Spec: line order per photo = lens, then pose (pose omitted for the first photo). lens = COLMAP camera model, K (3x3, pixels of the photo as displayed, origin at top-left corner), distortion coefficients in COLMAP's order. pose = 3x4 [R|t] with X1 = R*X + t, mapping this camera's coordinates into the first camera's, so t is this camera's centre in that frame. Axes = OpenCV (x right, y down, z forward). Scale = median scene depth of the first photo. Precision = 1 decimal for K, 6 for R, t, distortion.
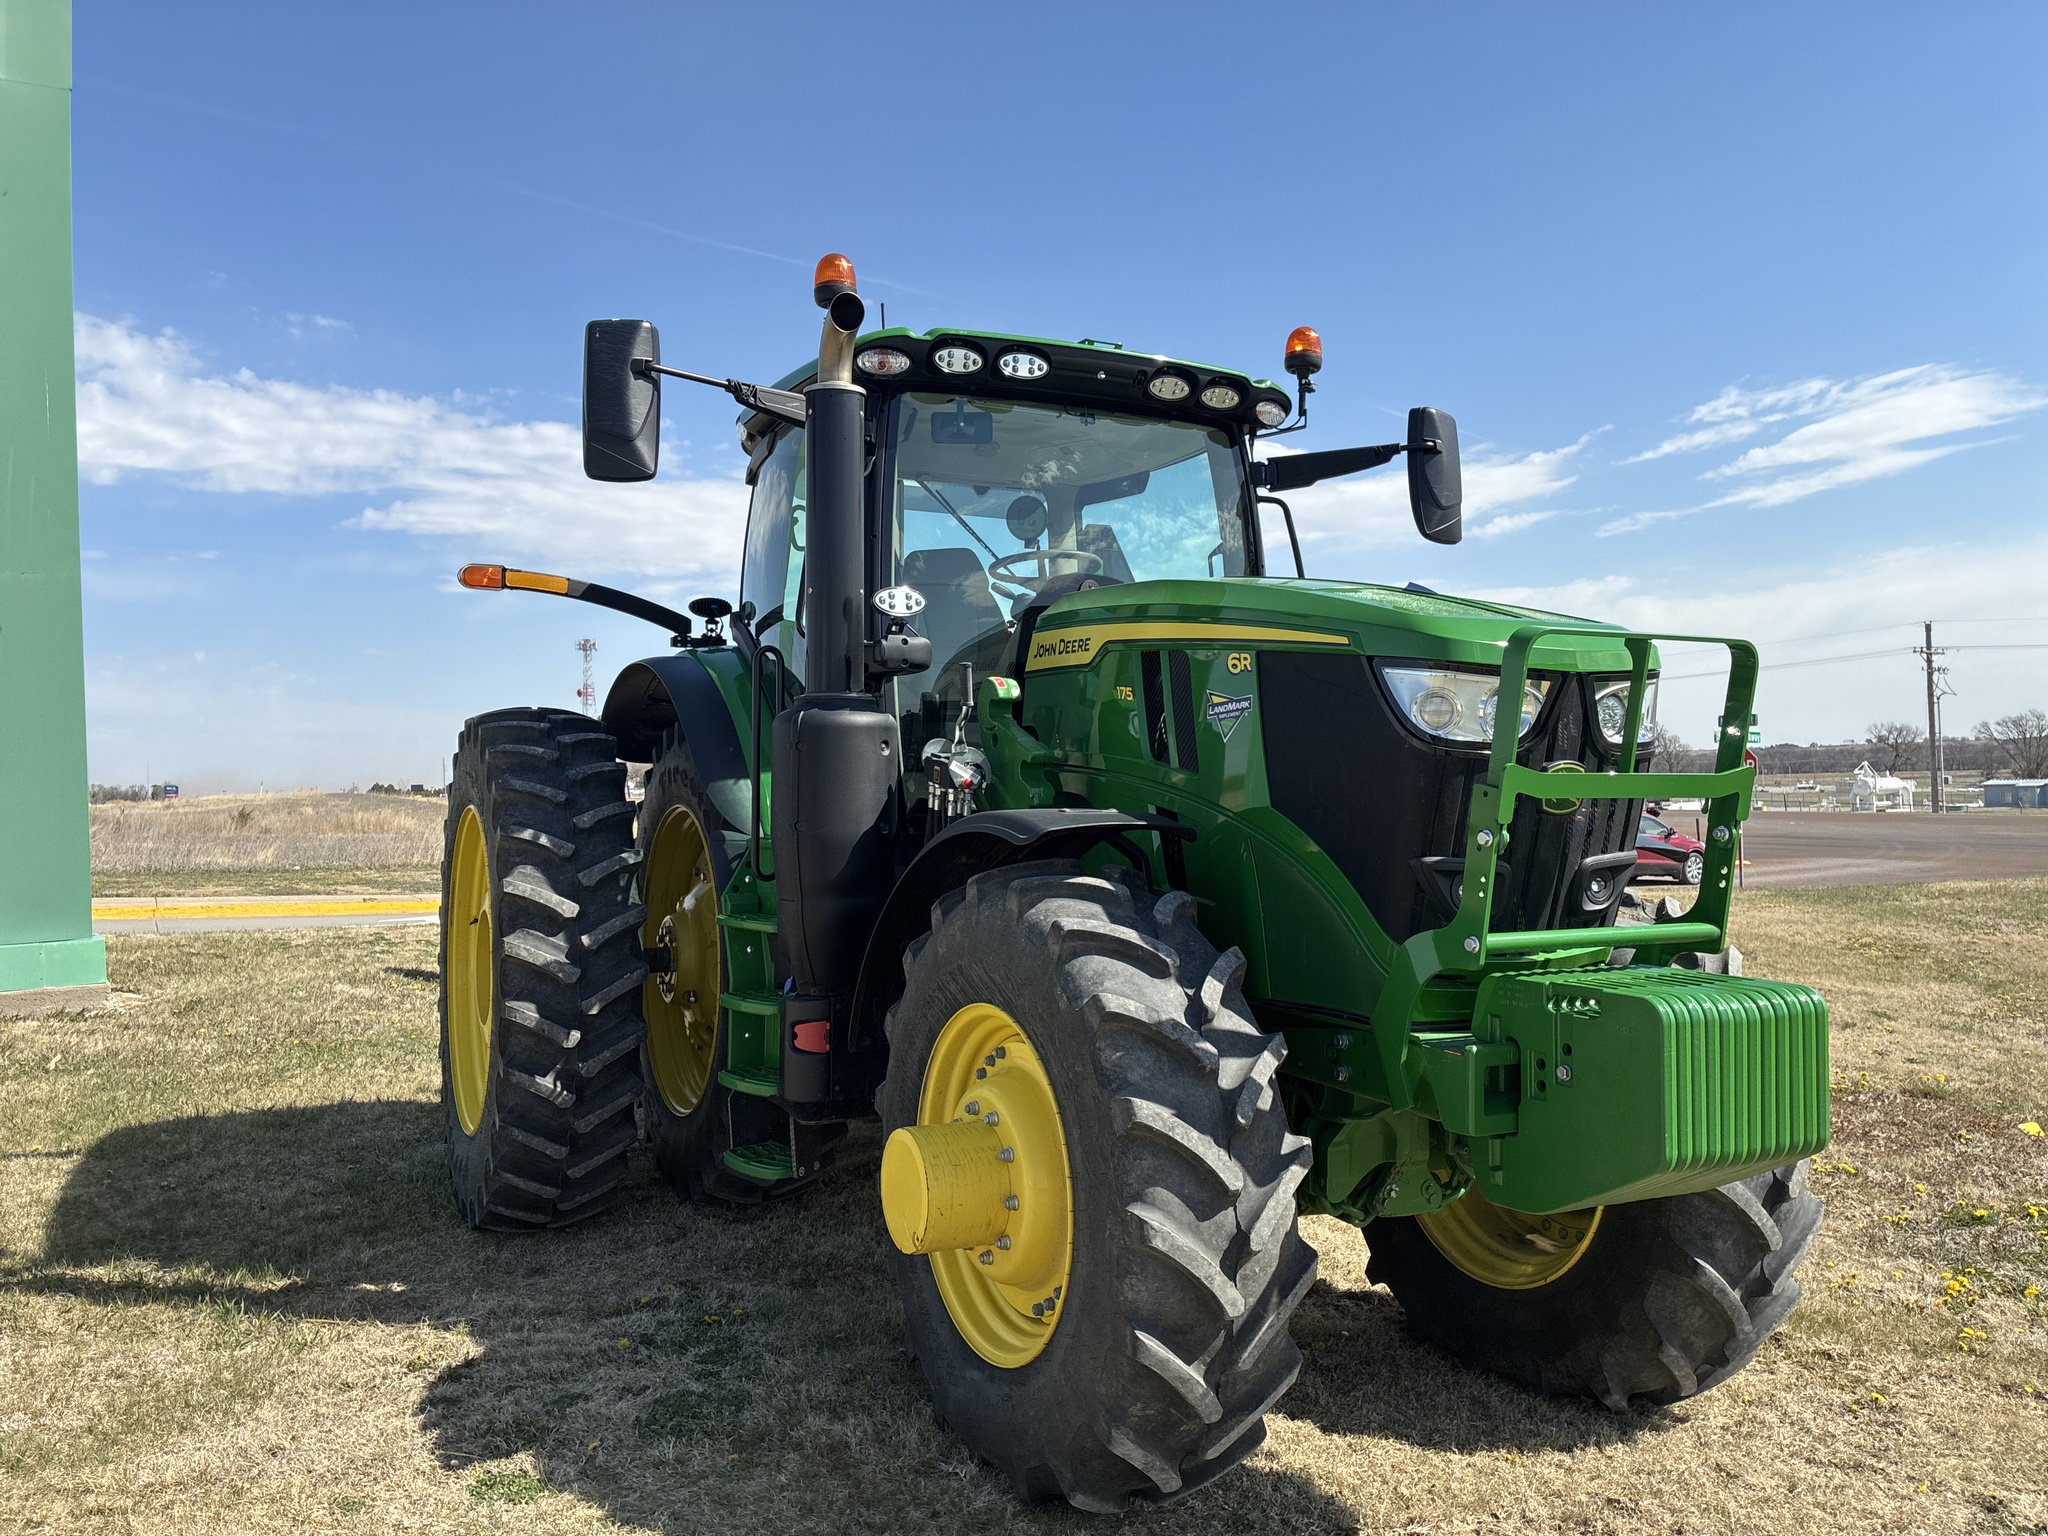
lens RADIAL K [[1565.5, 0, 1029.7], [0, 1565.5, 771.6], [0, 0, 1]] dist [0.042597, -0.059398]
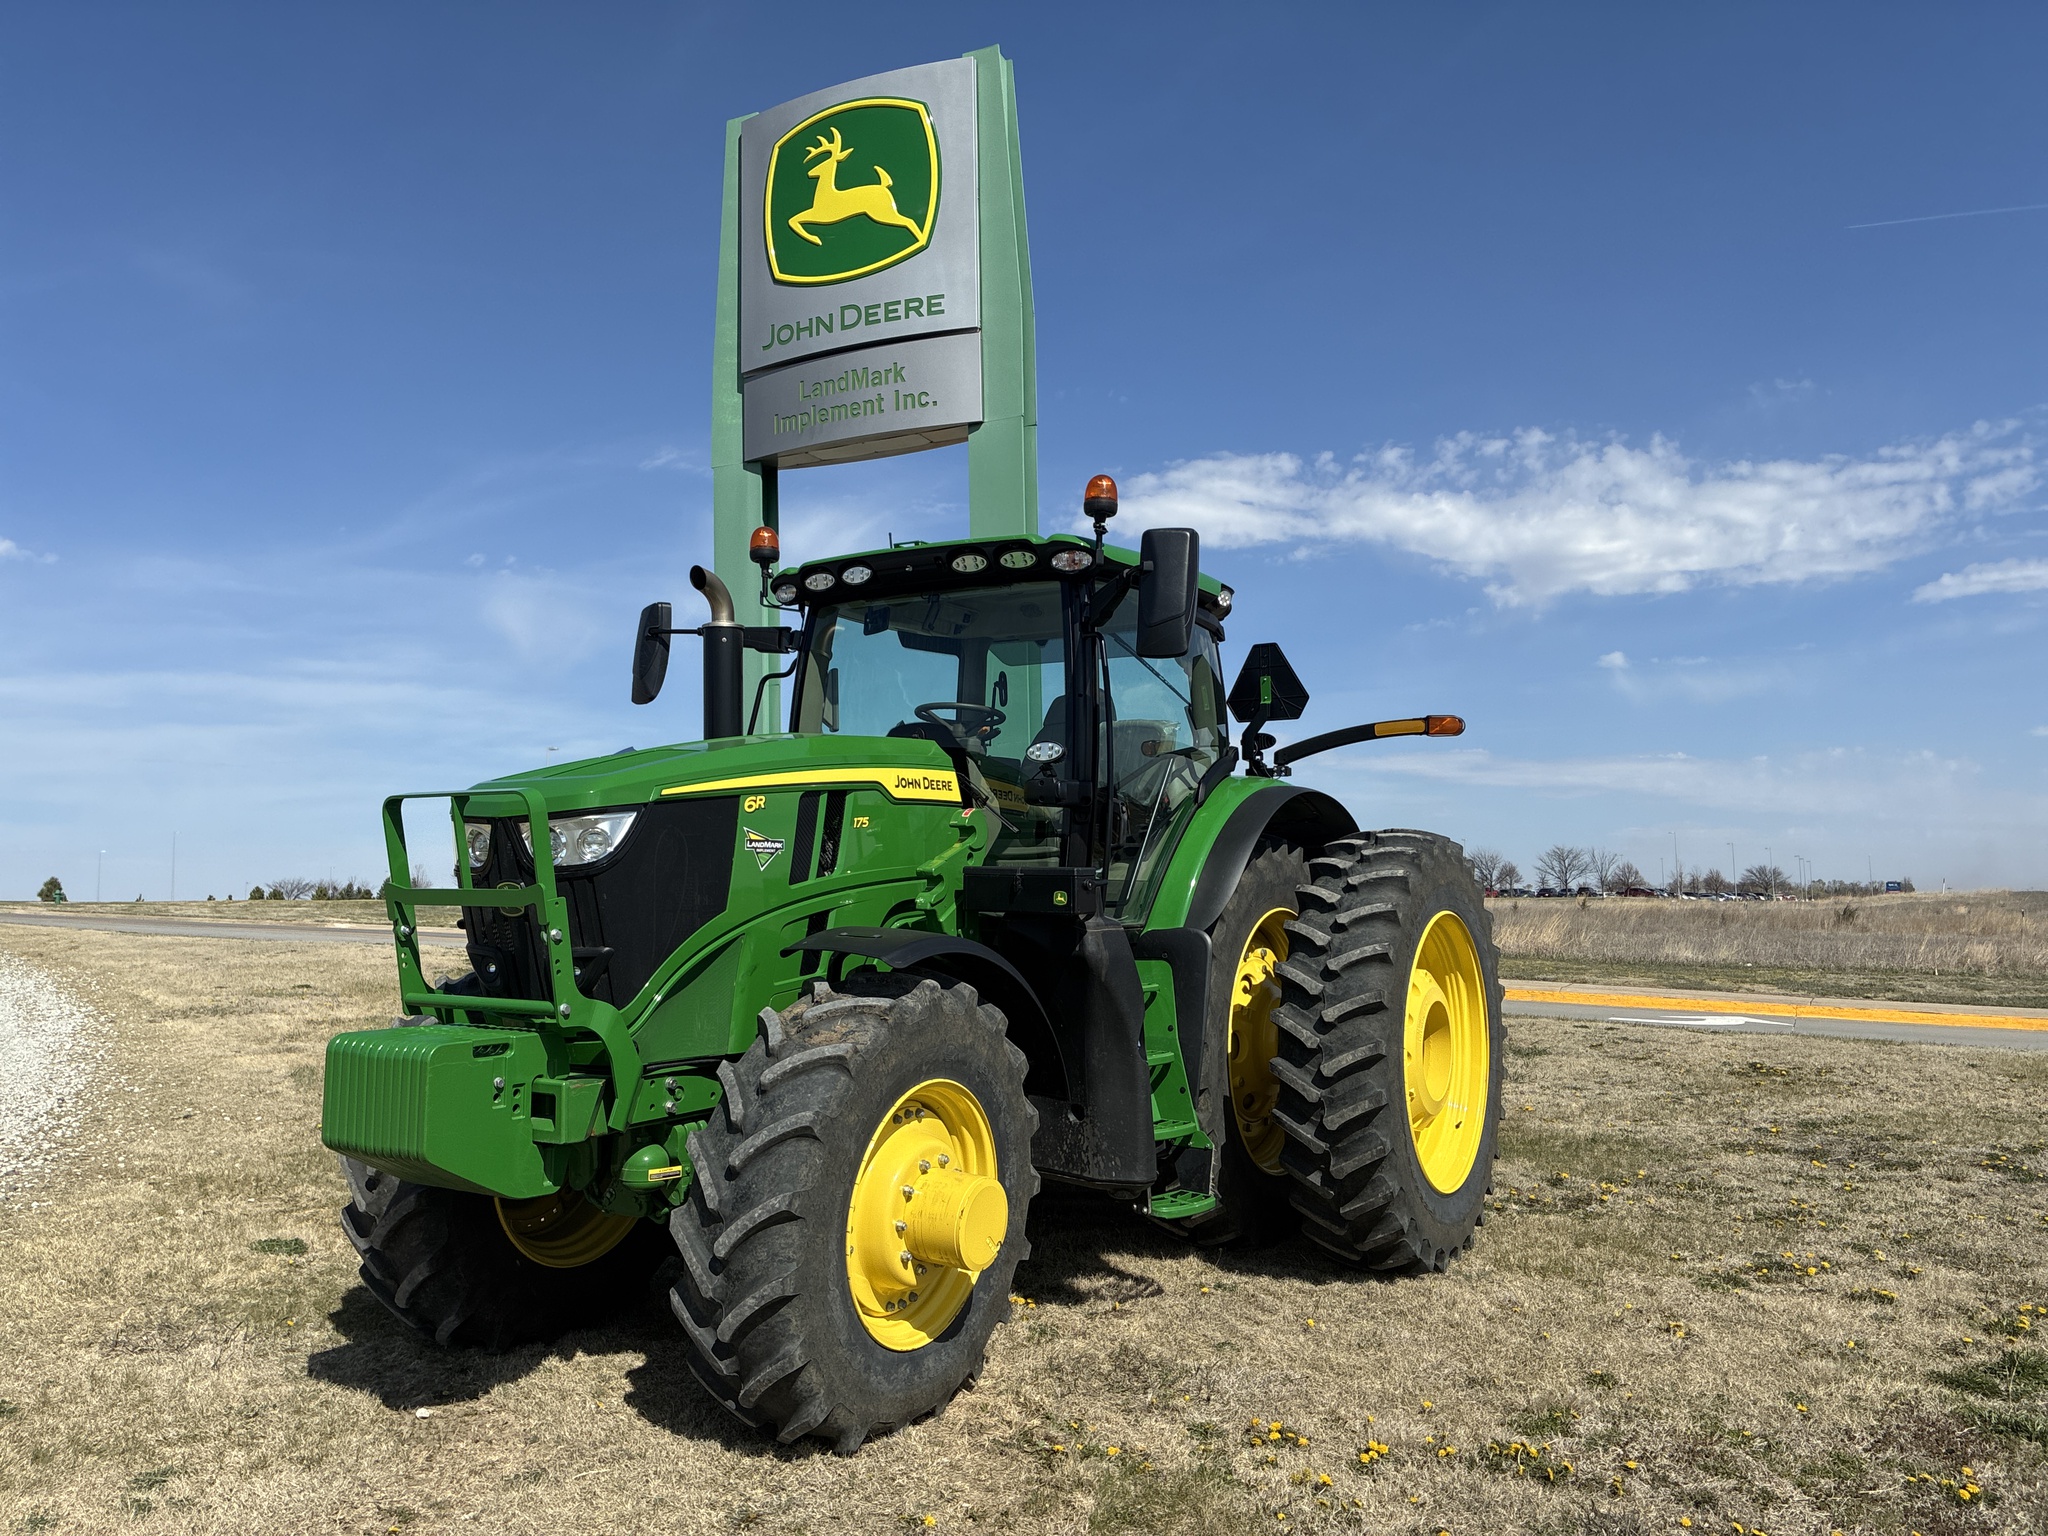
lens RADIAL K [[1565.5, 0, 1020.2], [0, 1565.5, 773.4], [0, 0, 1]] dist [0.042597, -0.059398]
pose [[0.520171, -0.053985, -0.852354, 1.186922], [0.002731, 0.998100, -0.061550, -0.008539], [0.854058, 0.029689, 0.519331, 0.431429]]
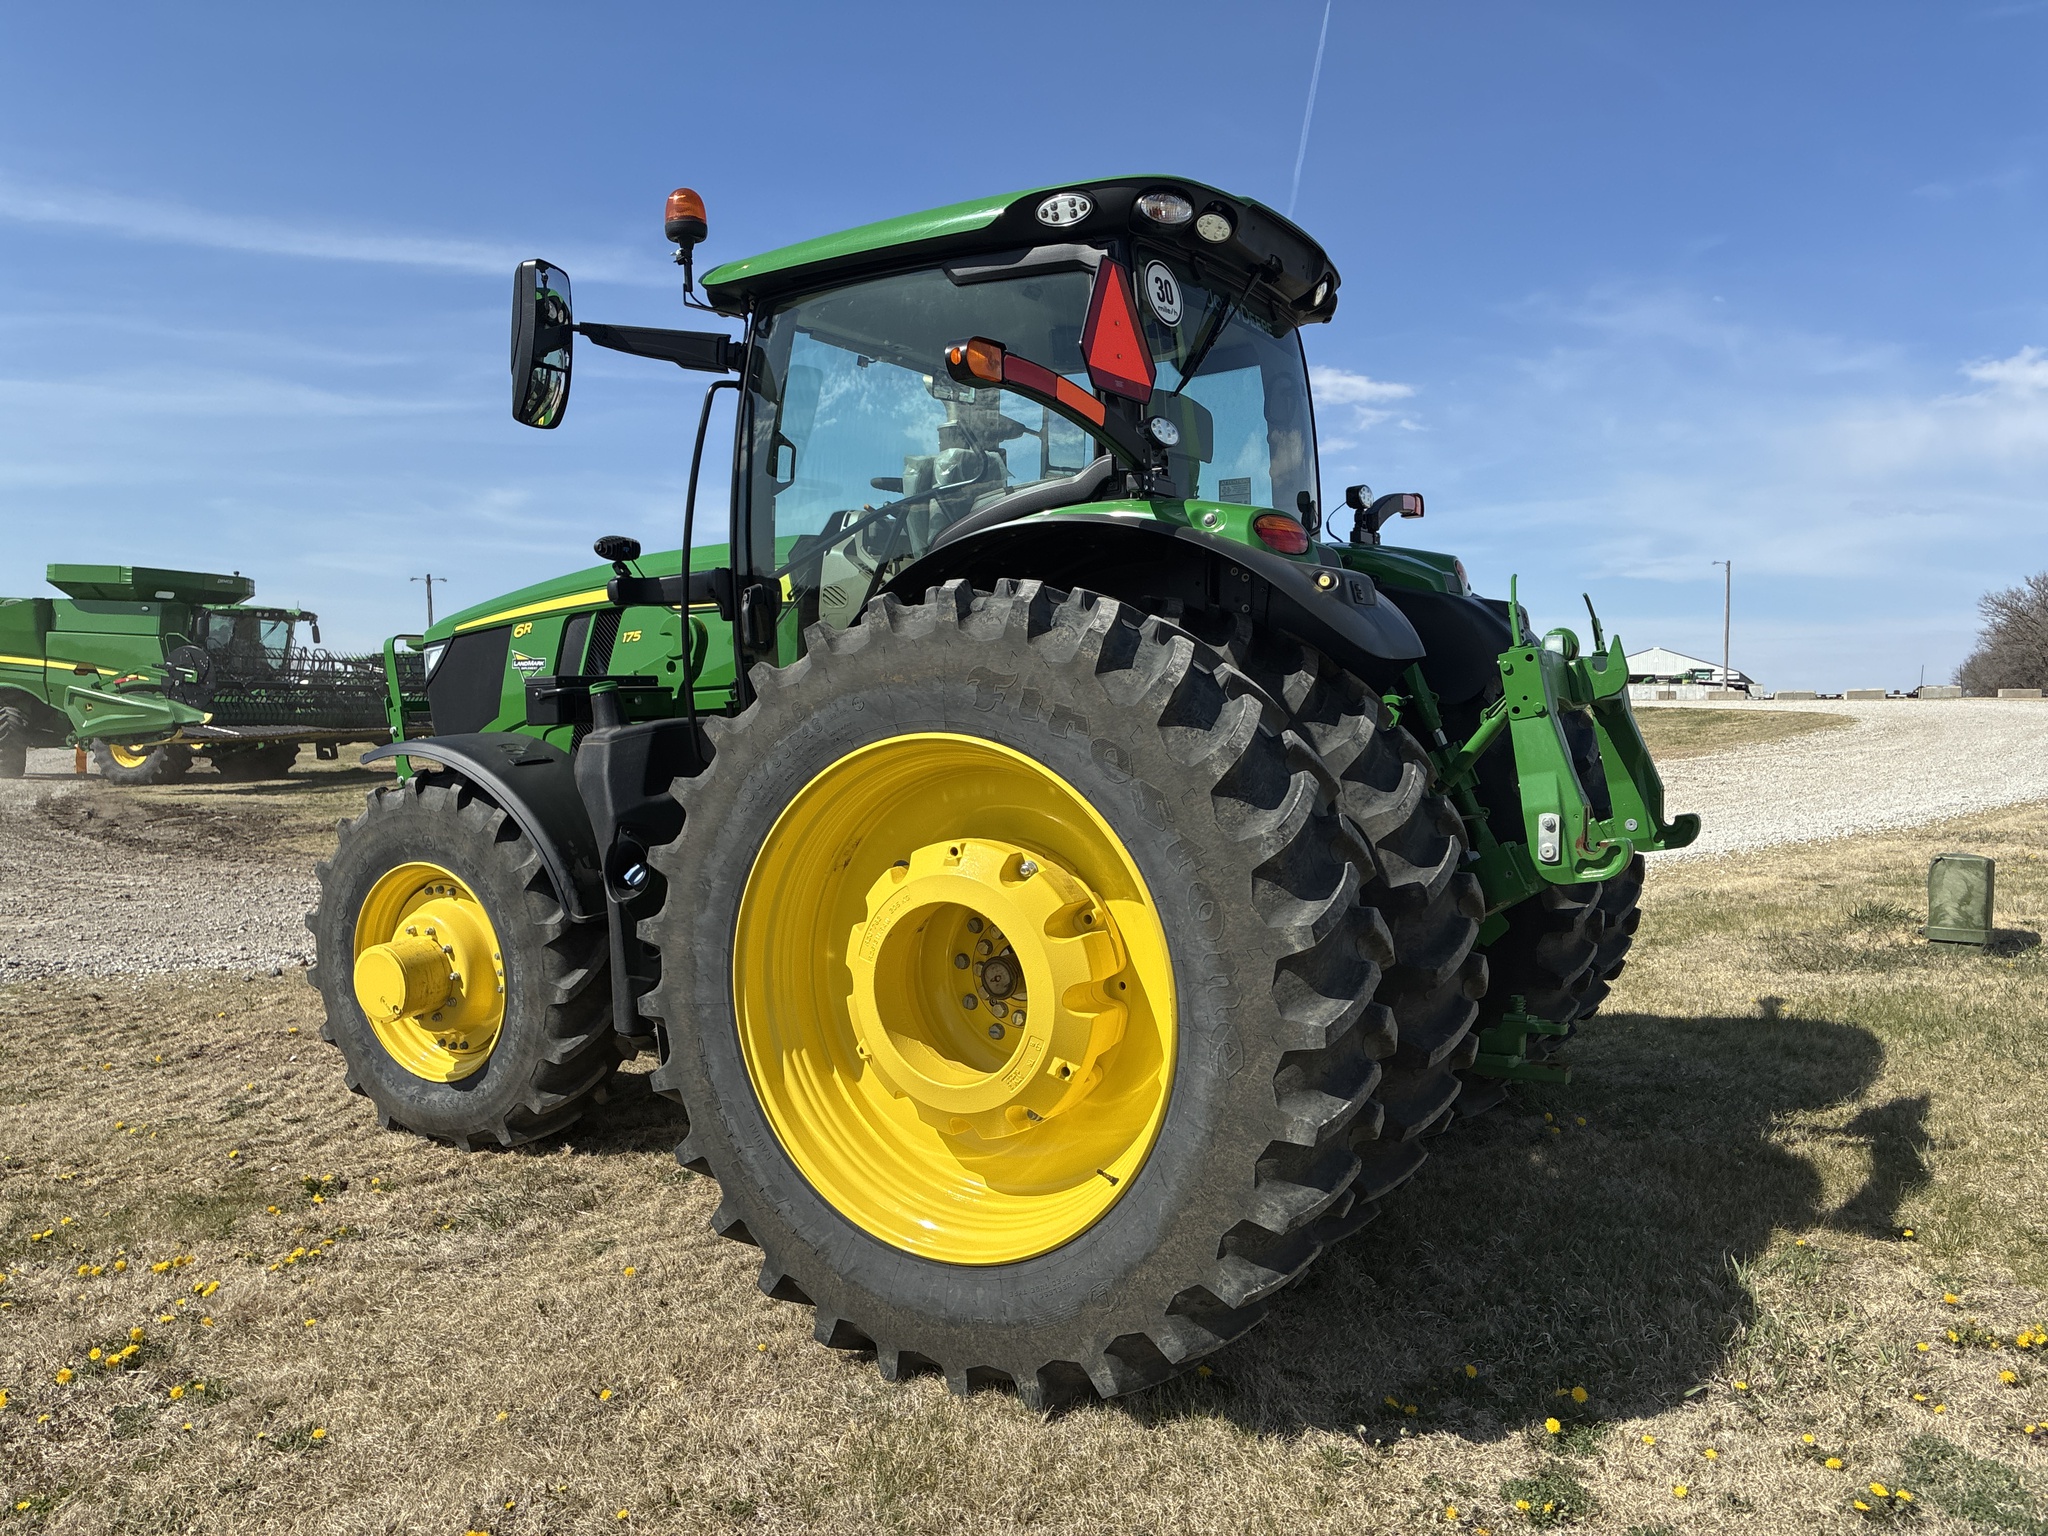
lens RADIAL K [[1565.5, 0, 1015.7], [0, 1565.5, 771.6], [0, 0, 1]] dist [0.042597, -0.059398]
pose [[-0.853920, 0.031747, -0.519435, 0.543648], [0.014419, 0.999198, 0.037366, 0.019170], [0.520204, 0.024418, -0.853693, 2.083603]]
